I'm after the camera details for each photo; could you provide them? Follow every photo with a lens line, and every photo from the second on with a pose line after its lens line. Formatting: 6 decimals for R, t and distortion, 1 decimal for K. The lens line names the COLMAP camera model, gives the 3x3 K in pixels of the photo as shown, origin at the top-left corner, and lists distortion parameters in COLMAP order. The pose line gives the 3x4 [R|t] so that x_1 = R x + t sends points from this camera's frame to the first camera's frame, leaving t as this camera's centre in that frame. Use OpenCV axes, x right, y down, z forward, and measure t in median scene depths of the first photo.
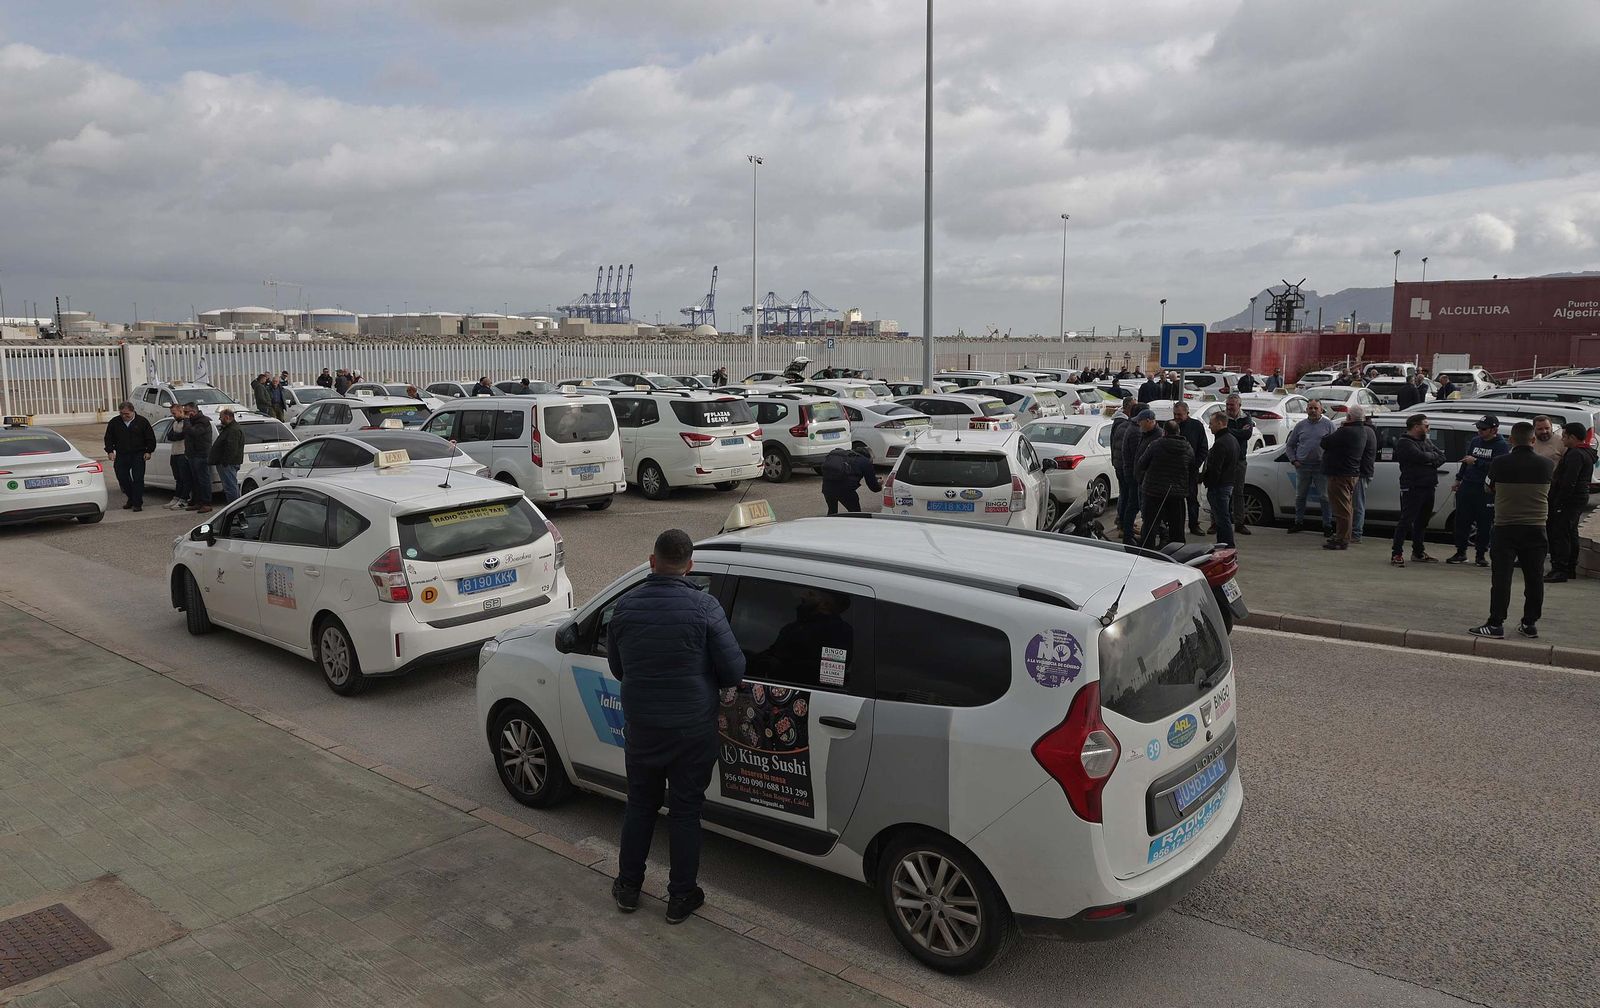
lens RADIAL K [[1220.8, 0, 839.0], [0, 1220.8, 502.5], [0, 0, 1]] dist [-0.000635, 0.022286]
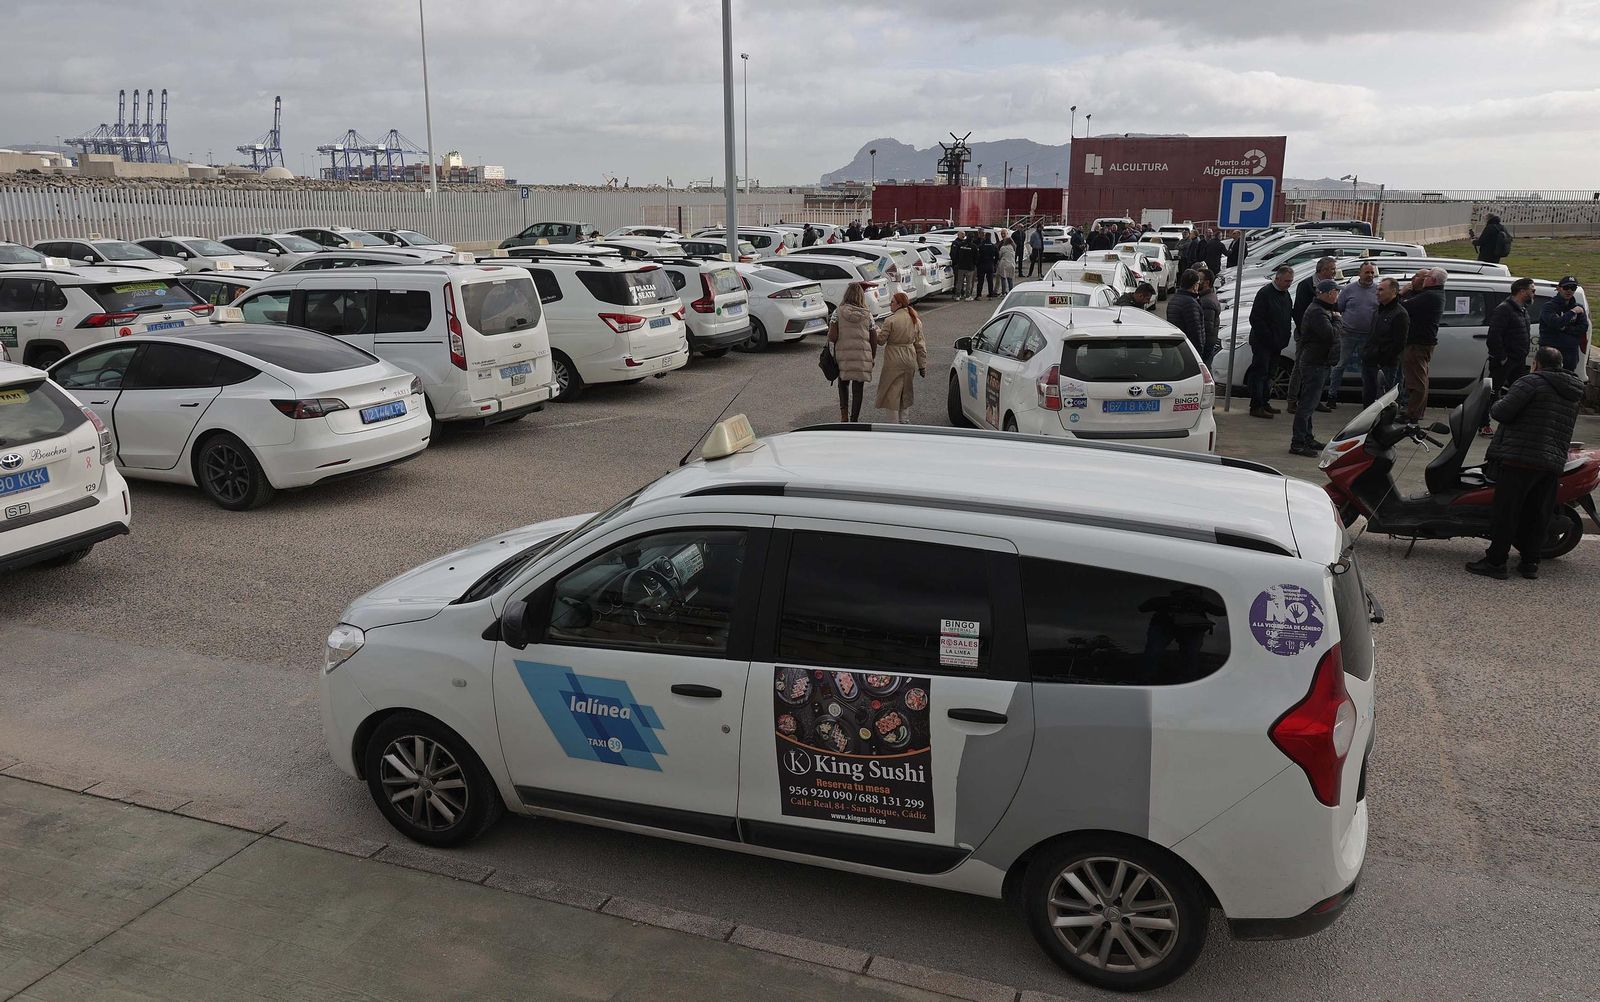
lens RADIAL K [[1220.8, 0, 839.0], [0, 1220.8, 499.5], [0, 0, 1]] dist [-0.000635, 0.022286]
pose [[0.936807, -0.073425, 0.342054, -0.331205], [0.032565, 0.991784, 0.123707, -0.055517], [-0.348327, -0.104751, 0.931502, 0.303512]]
